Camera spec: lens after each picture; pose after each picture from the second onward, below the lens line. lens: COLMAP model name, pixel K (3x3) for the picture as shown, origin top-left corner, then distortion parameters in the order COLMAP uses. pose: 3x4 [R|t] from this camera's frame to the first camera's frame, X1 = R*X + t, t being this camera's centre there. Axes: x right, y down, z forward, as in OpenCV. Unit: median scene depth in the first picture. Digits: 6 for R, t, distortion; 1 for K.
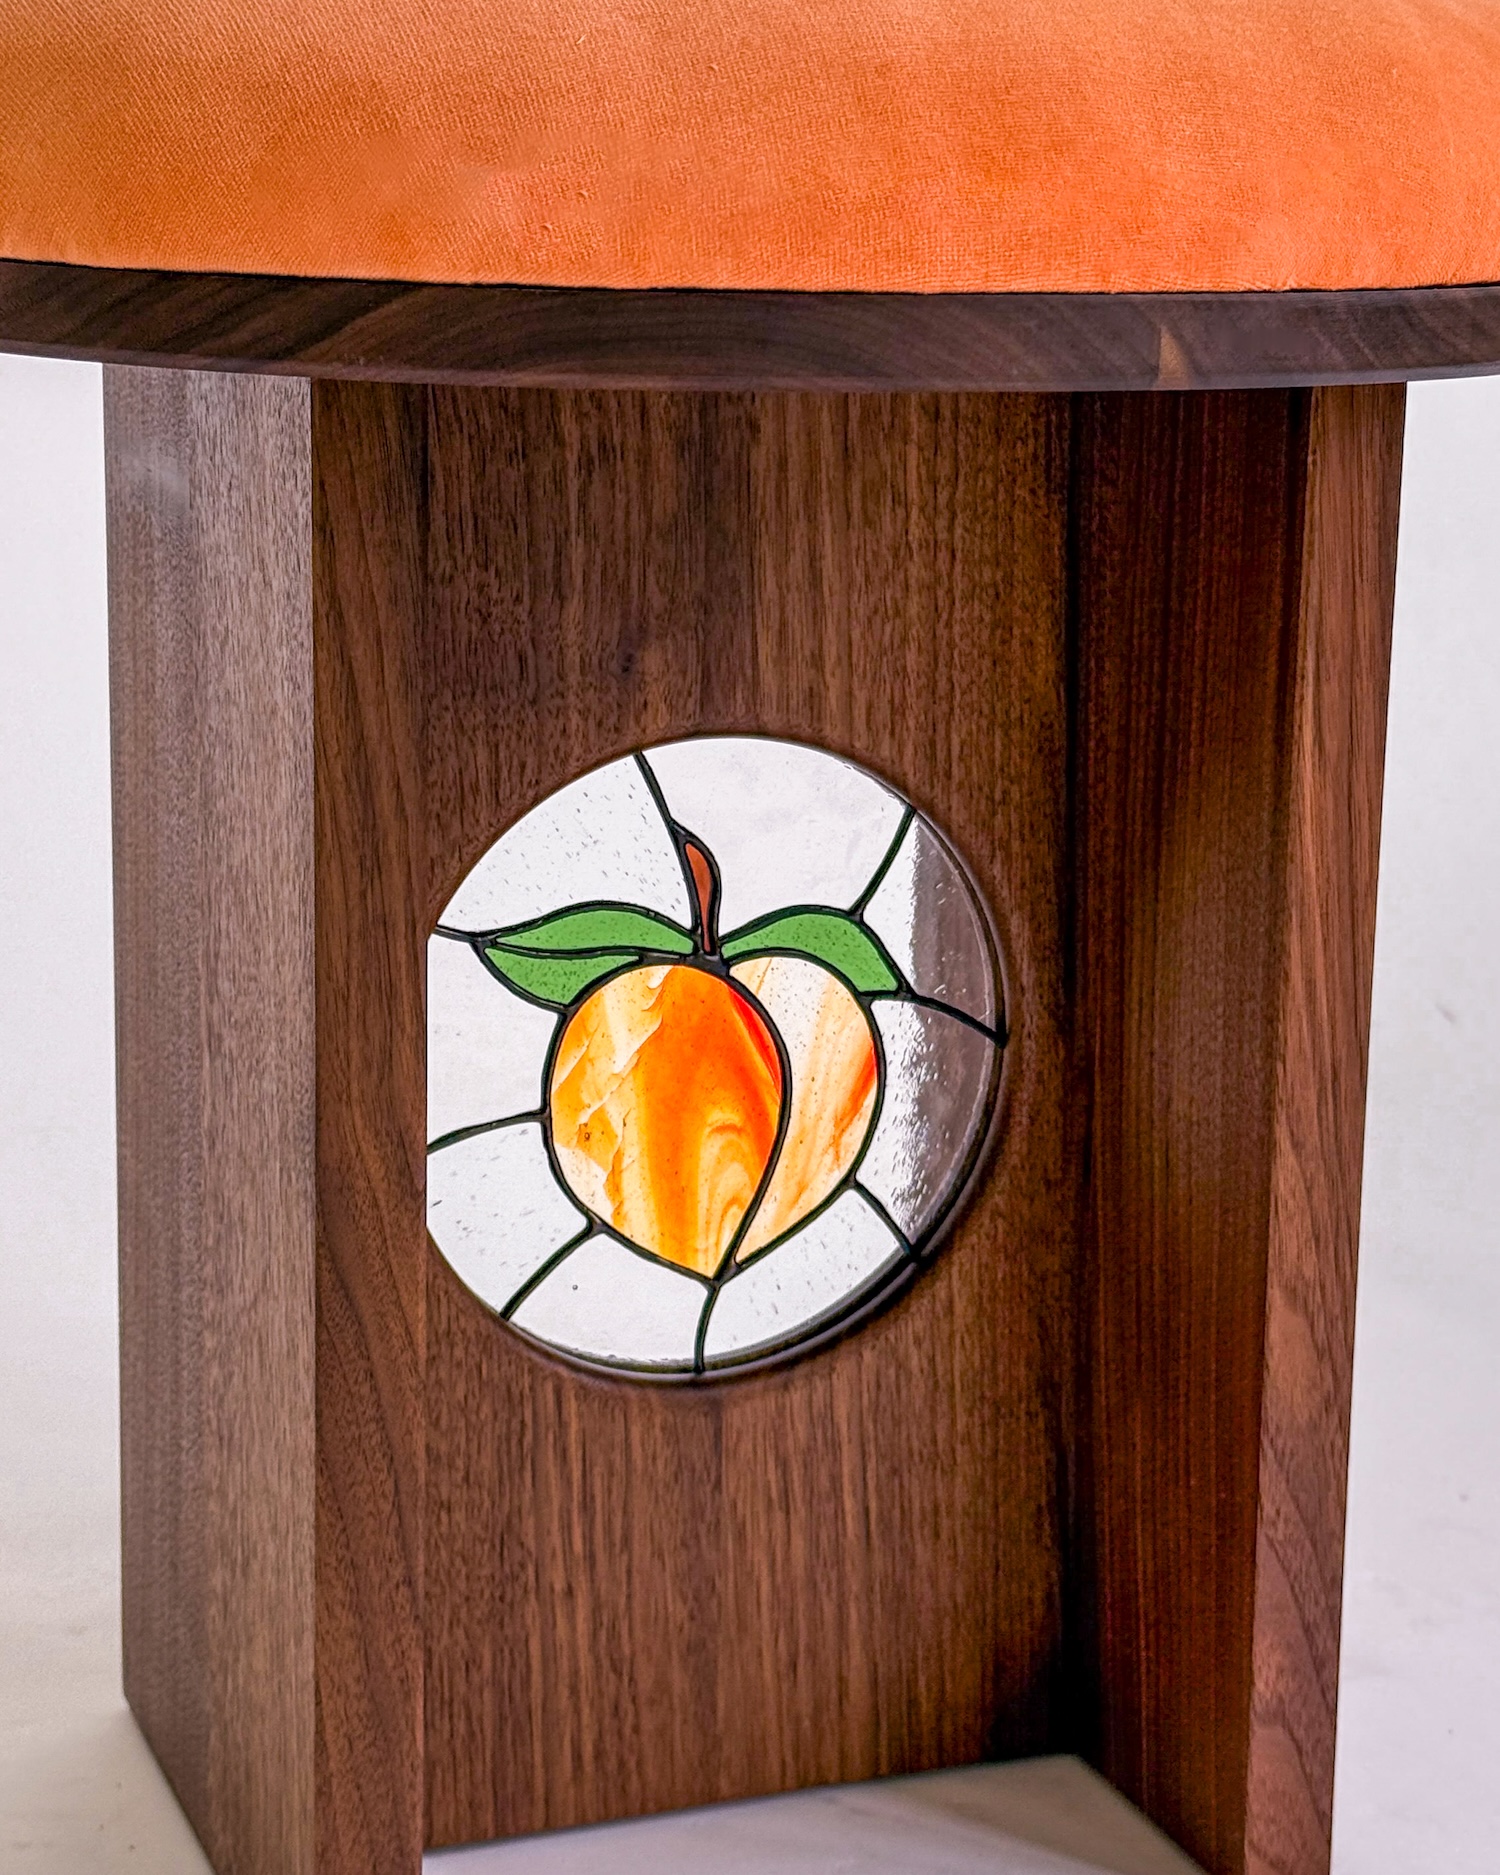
lens RADIAL K [[4132.8, 0, 749.3], [0, 4132.8, 940.2], [0, 0, 1]] dist [0.118190, 0.000000]
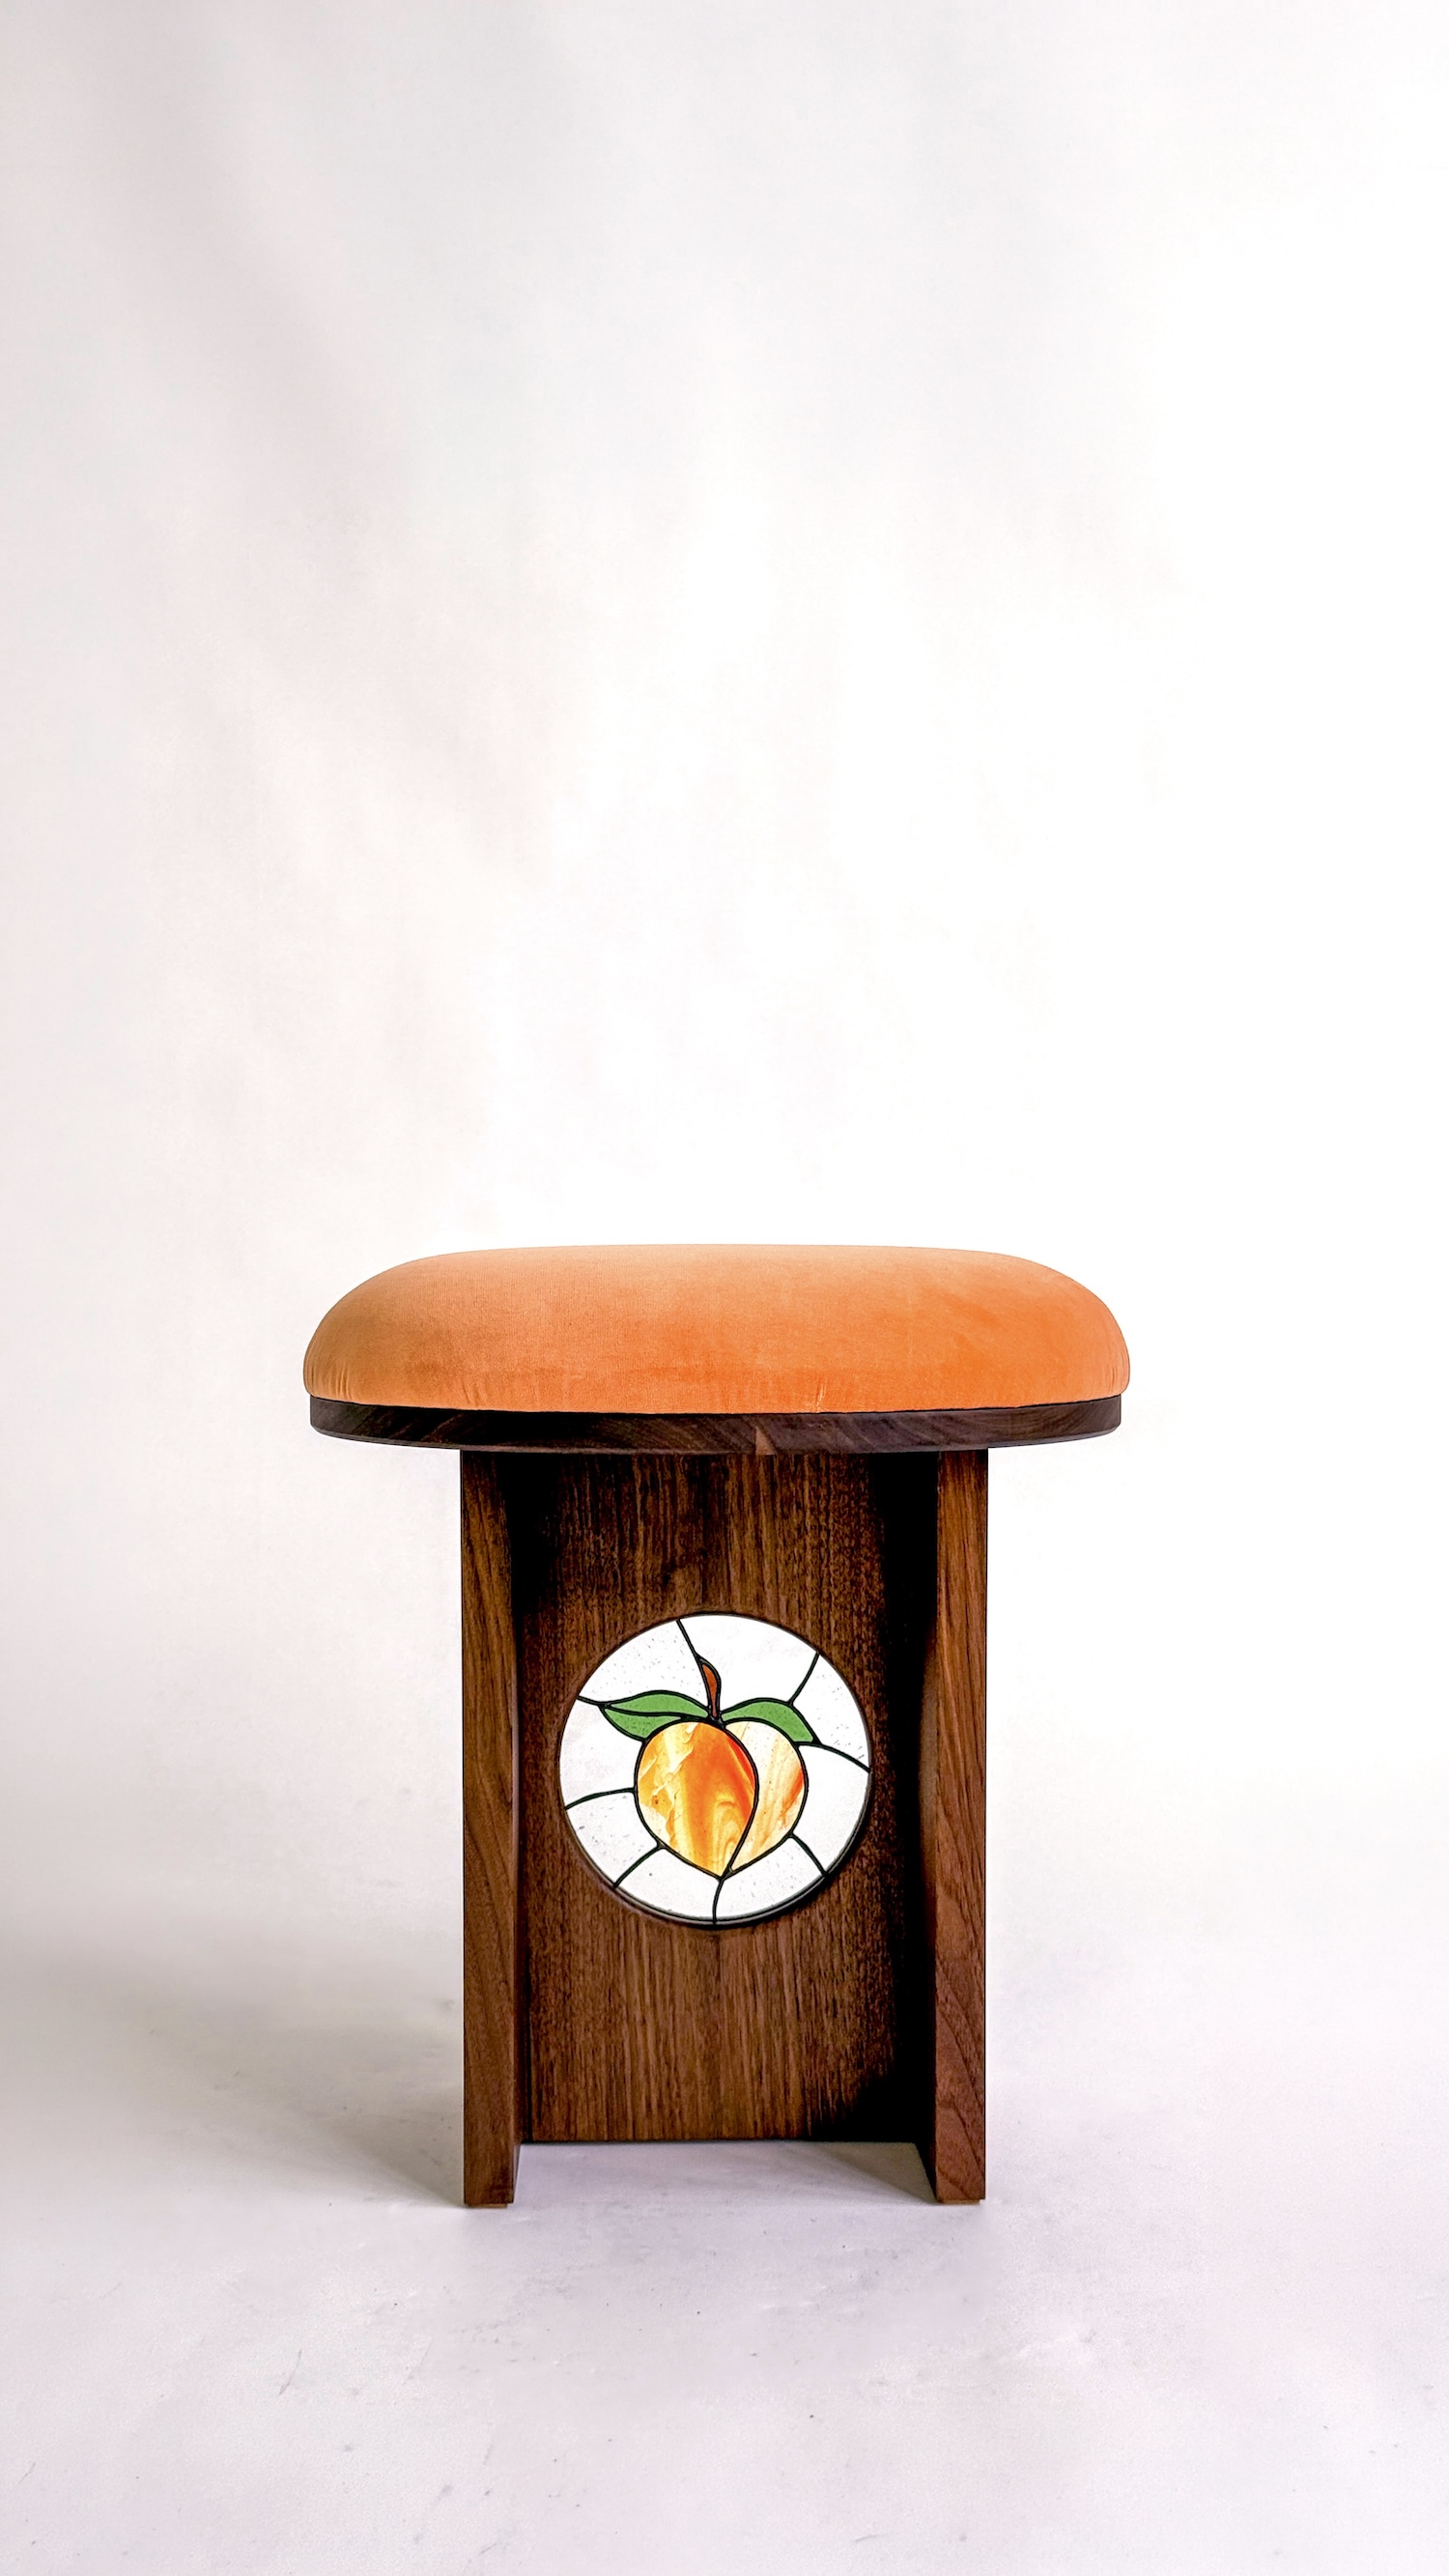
lens RADIAL K [[3629.6, 0, 725.4], [0, 3629.6, 1286.2], [0, 0, 1]] dist [0.037672, 0.000000]
pose [[0.917561, -0.014828, -0.397319, 0.742289], [-0.058272, 0.983498, -0.171277, 0.104639], [0.393302, 0.180310, 0.901555, -0.724140]]
